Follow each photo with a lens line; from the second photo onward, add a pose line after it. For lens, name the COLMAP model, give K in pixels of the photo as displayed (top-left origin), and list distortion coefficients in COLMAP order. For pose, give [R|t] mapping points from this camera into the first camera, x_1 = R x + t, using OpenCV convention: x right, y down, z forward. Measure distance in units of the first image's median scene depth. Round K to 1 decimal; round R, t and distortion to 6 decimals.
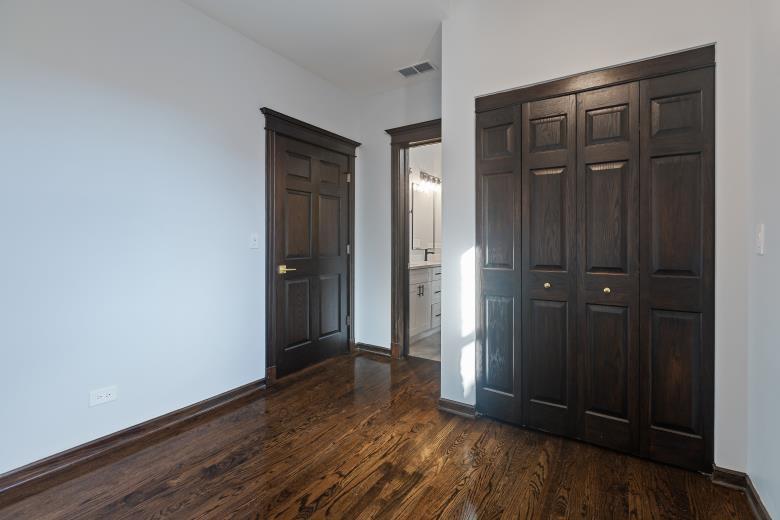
lens RADIAL K [[357.1, 0, 399.5], [0, 357.1, 242.2], [0, 0, 1]] dist [0.004262, 0.000174]
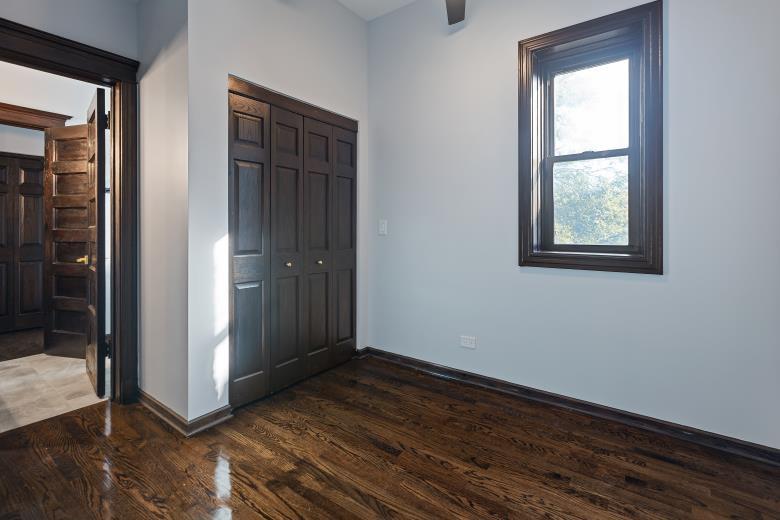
lens RADIAL K [[357.1, 0, 406.0], [0, 357.1, 228.1], [0, 0, 1]] dist [0.004262, 0.000174]
pose [[0.045935, -0.000582, 0.998944, -0.784179], [-0.007908, 0.999968, 0.000947, -0.008157], [-0.998913, -0.007943, 0.045929, 0.554571]]
